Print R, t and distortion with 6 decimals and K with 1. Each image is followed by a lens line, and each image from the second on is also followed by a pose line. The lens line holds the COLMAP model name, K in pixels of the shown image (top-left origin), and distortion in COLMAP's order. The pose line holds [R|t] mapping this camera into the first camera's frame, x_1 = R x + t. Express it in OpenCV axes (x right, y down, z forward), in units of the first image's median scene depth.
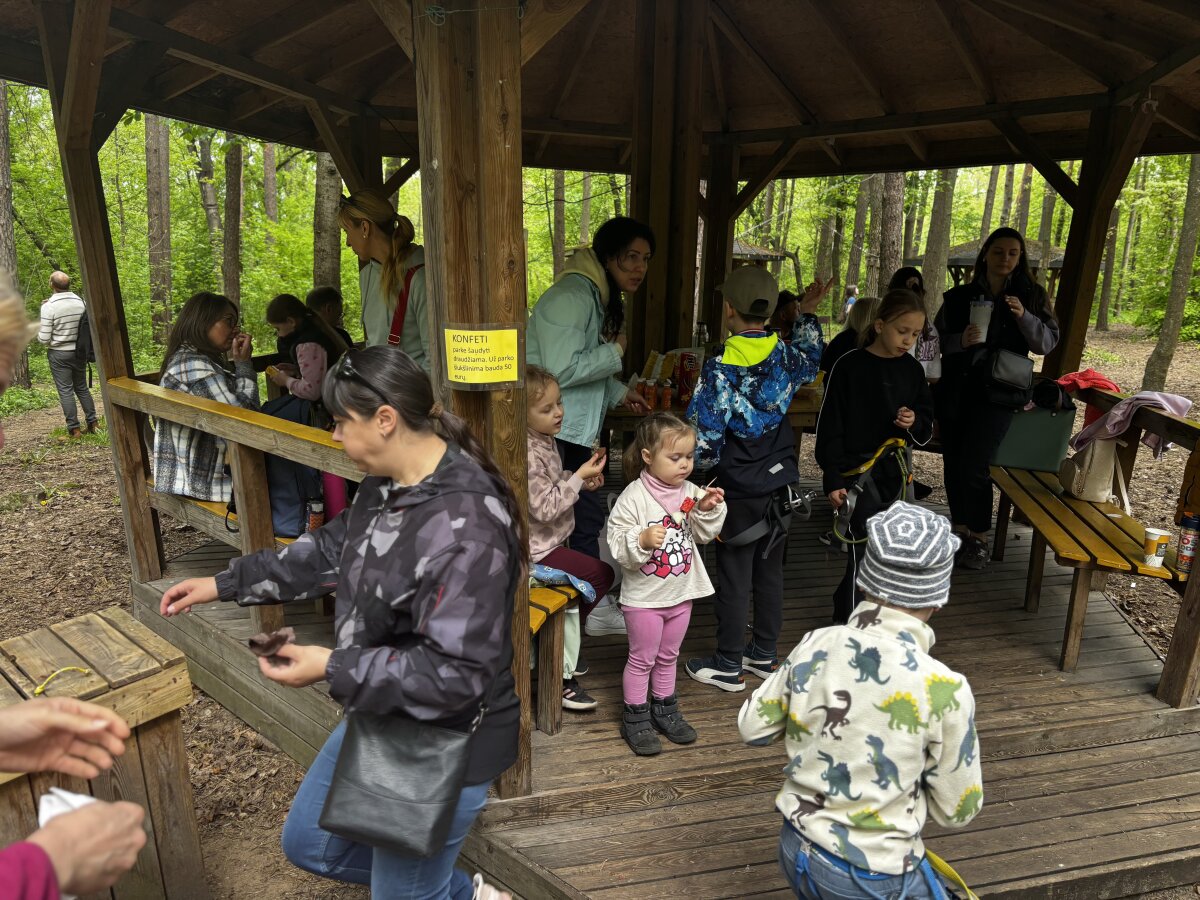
lens RADIAL K [[902.2, 0, 590.4], [0, 902.2, 450.7], [0, 0, 1]] dist [0.042449, -0.042265]
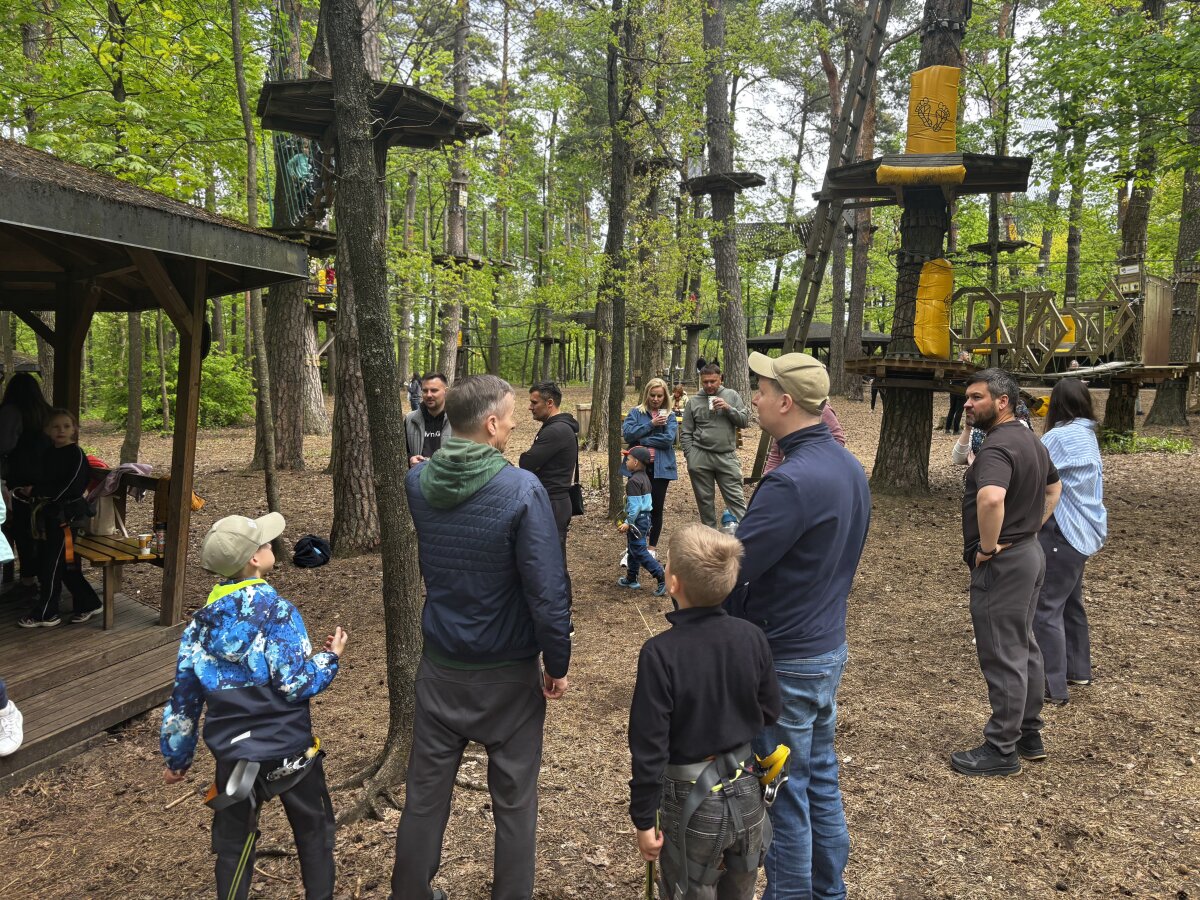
lens RADIAL K [[902.2, 0, 604.7], [0, 902.2, 449.9], [0, 0, 1]] dist [0.042449, -0.042265]
pose [[0.499963, -0.092510, 0.861092, -0.510787], [0.164933, 0.986252, 0.010194, 0.049915], [-0.850197, 0.136926, 0.508347, -0.795759]]
